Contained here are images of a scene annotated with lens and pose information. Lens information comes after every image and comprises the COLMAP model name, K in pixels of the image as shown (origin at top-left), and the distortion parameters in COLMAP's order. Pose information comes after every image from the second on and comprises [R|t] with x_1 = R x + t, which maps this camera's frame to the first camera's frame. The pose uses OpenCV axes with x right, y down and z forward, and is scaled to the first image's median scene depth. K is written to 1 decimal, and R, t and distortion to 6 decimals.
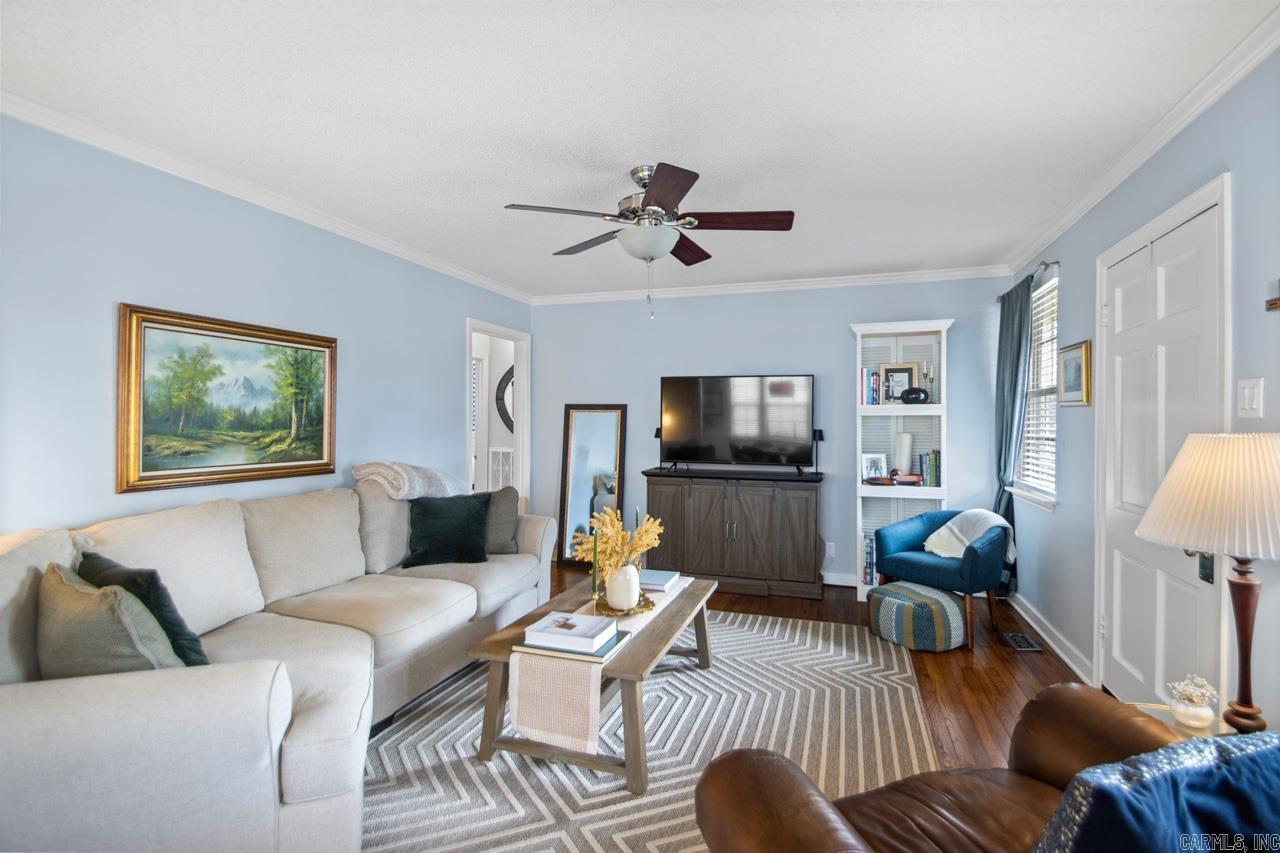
lens RADIAL K [[594.8, 0, 650.7], [0, 594.8, 423.0], [0, 0, 1]] dist [0.011566, -0.014893]
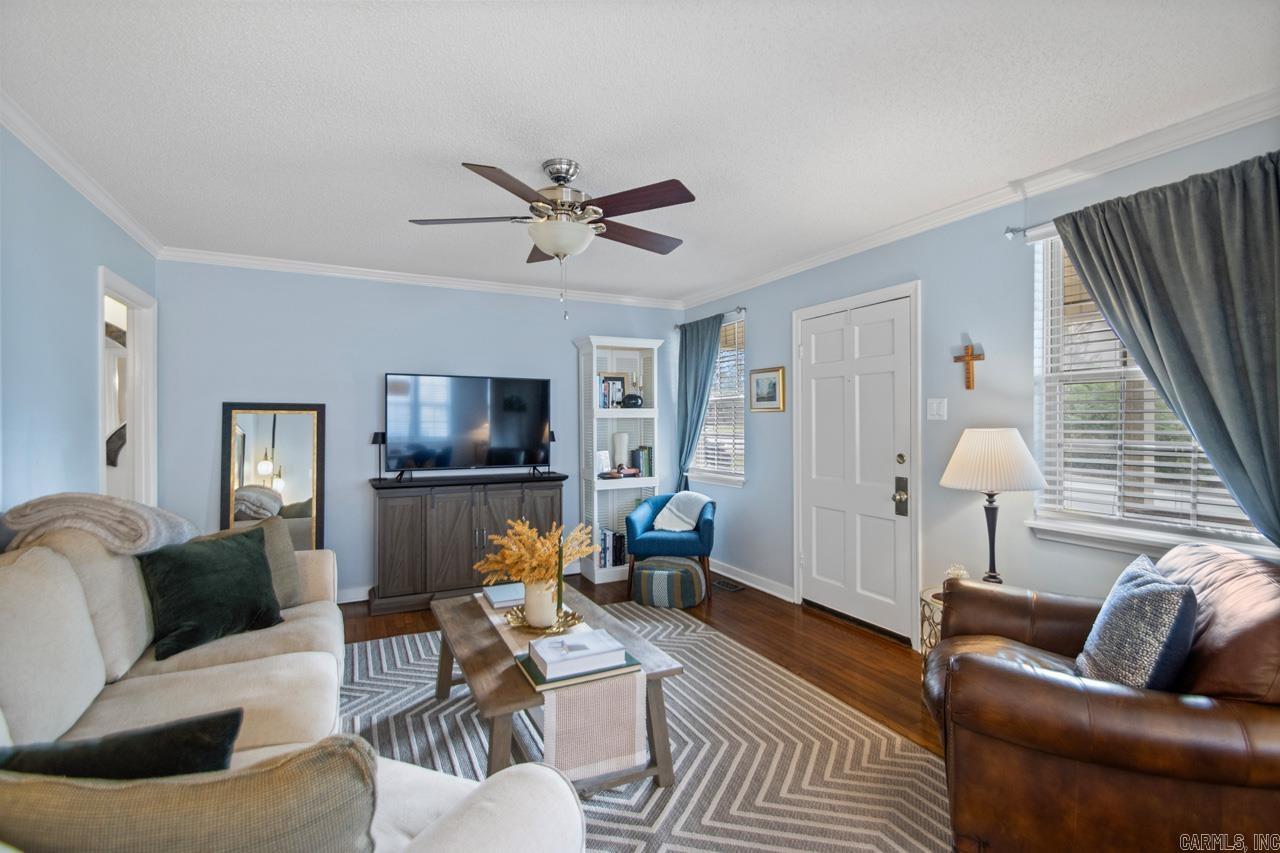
lens RADIAL K [[594.8, 0, 650.7], [0, 594.8, 423.0], [0, 0, 1]] dist [0.011566, -0.014893]
pose [[0.705019, -0.006629, 0.709157, -0.396454], [0.008047, 0.999967, 0.001347, -0.003802], [-0.709143, 0.004757, 0.705049, 0.149741]]
